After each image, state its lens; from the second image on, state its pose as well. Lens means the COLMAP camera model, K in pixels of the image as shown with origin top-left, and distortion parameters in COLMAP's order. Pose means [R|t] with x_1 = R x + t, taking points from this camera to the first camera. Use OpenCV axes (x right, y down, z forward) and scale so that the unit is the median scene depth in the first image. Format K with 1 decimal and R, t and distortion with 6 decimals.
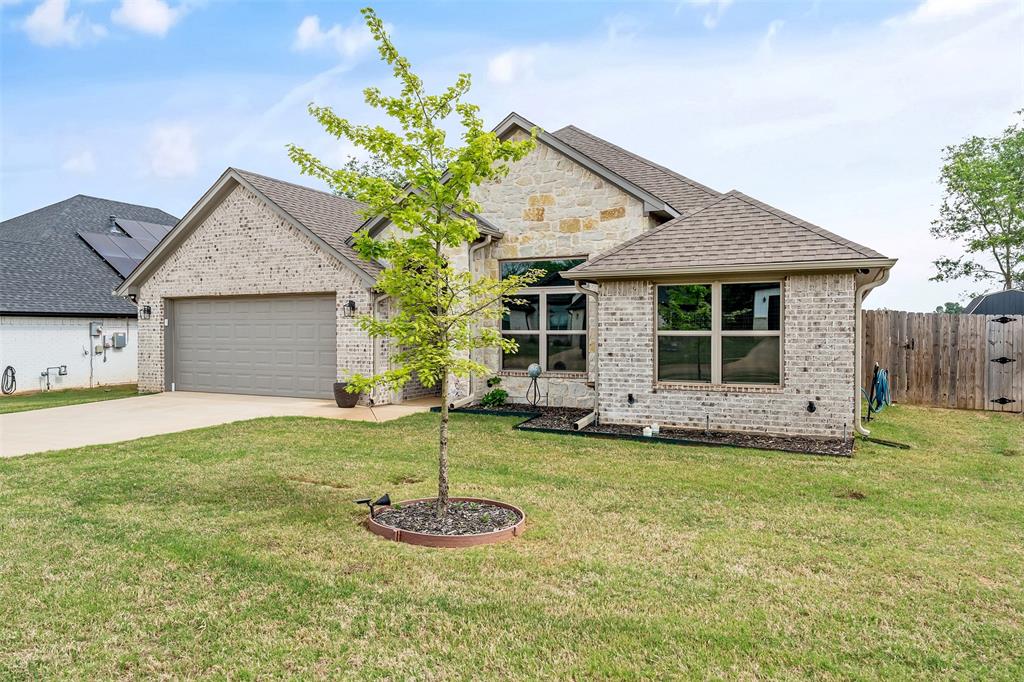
lens RADIAL K [[699.7, 0, 512.0], [0, 699.7, 341.0], [0, 0, 1]] dist [-0.002050, -0.000337]
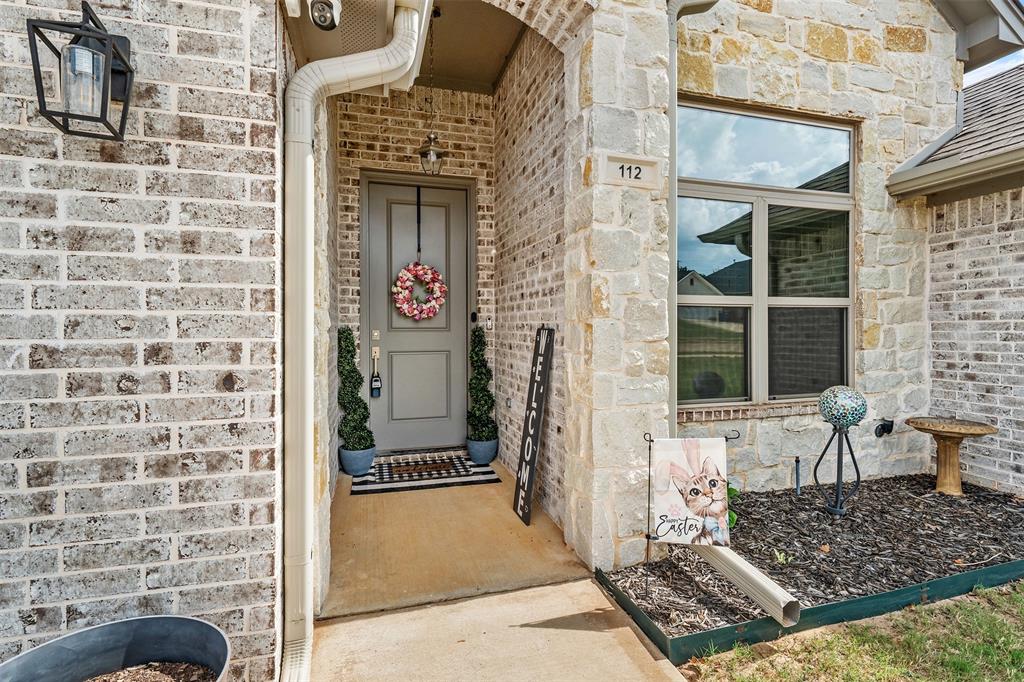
lens RADIAL K [[475.6, 0, 511.5], [0, 475.6, 334.1], [0, 0, 1]] dist [-0.000072, -0.000002]
pose [[0.737983, -0.009835, 0.674747, -0.244164], [0.014813, 0.999889, -0.001627, 0.004363], [-0.674656, 0.011195, 0.738047, 0.920227]]
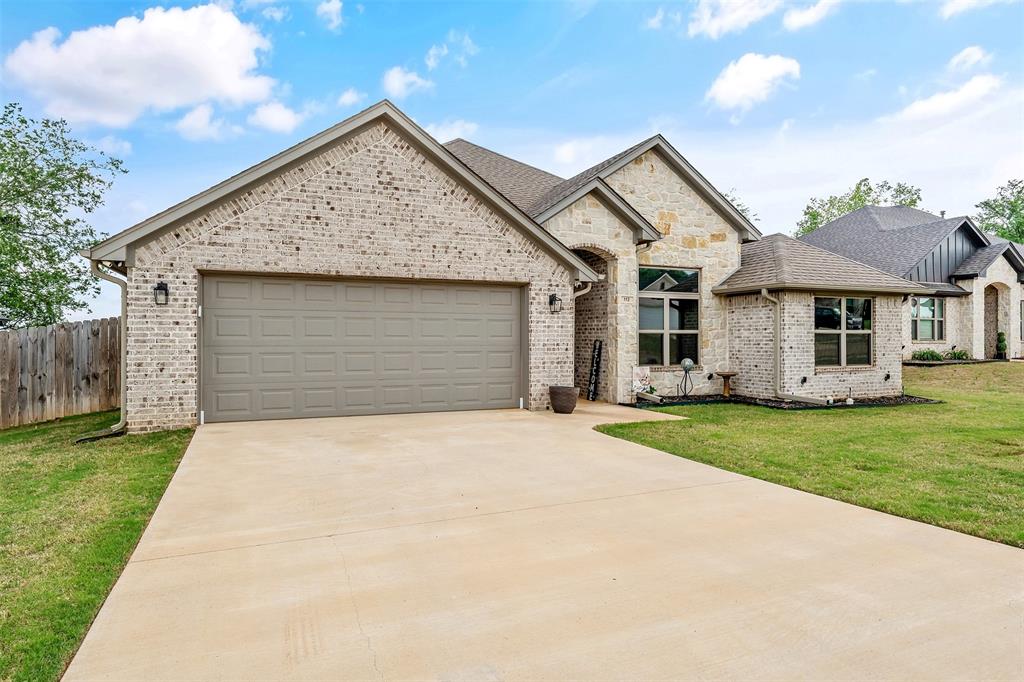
lens RADIAL K [[599.0, 0, 512.0], [0, 599.0, 341.0], [0, 0, 1]] dist [0.000476, -0.000242]
pose [[0.651877, -0.000504, 0.758324, -0.886081], [0.012743, 0.999866, -0.010290, 0.009986], [-0.758217, 0.016372, 0.651796, 0.566698]]
